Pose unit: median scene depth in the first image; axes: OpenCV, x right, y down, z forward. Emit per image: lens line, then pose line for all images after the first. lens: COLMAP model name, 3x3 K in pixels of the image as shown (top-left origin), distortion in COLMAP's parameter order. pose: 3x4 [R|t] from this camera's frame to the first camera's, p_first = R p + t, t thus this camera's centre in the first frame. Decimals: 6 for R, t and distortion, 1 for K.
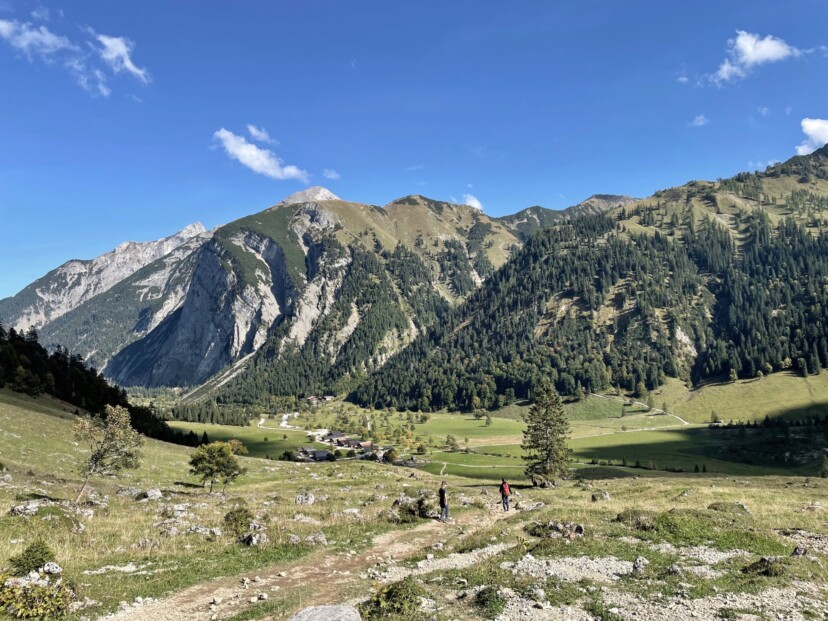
lens RADIAL K [[618.4, 0, 414.0], [0, 618.4, 310.5], [0, 0, 1]] dist [0.003718, 0.002679]
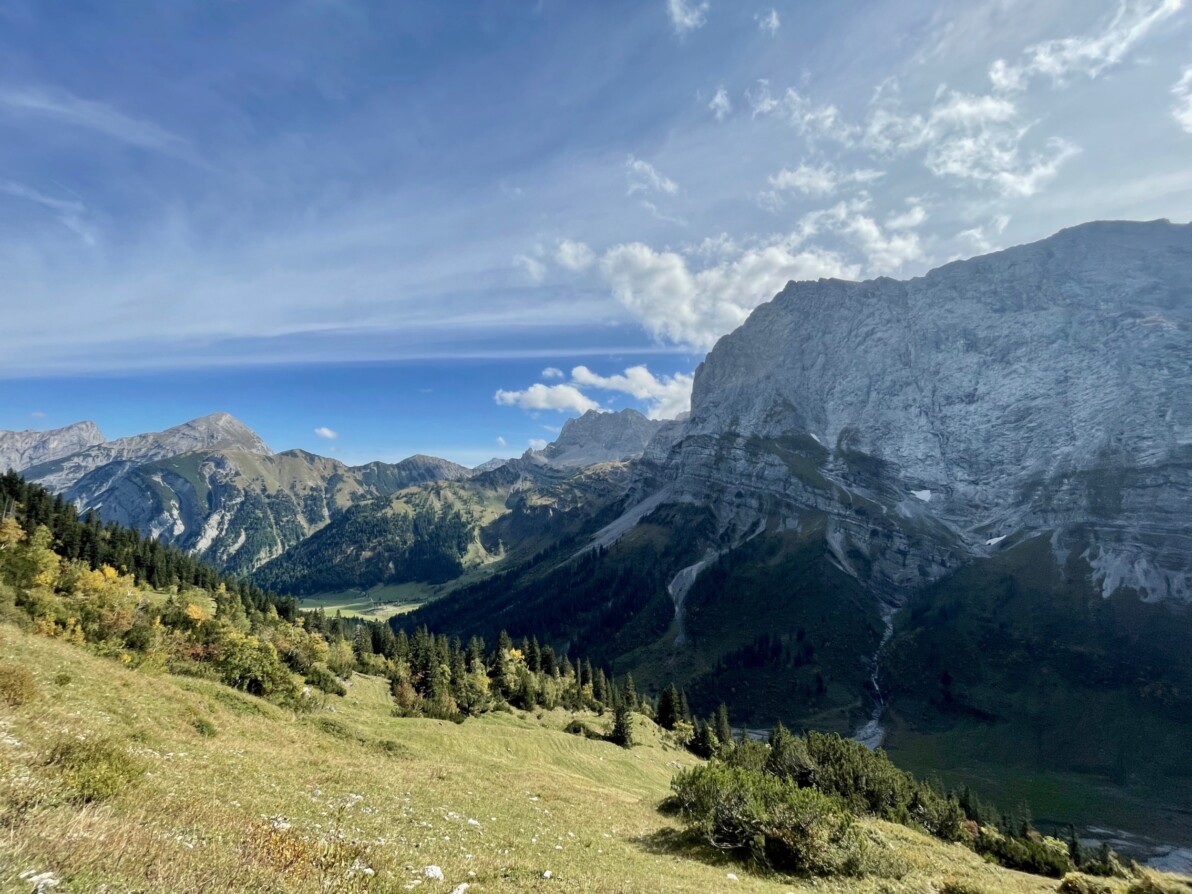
lens RADIAL K [[490.6, 0, 596.0], [0, 490.6, 447.0], [0, 0, 1]] dist [-0.002181, -0.000152]
pose [[0.855613, 0.111767, 0.505406, 0.029888], [-0.075997, 0.992953, -0.090929, -0.176930], [-0.512007, 0.039390, 0.858078, -0.675065]]
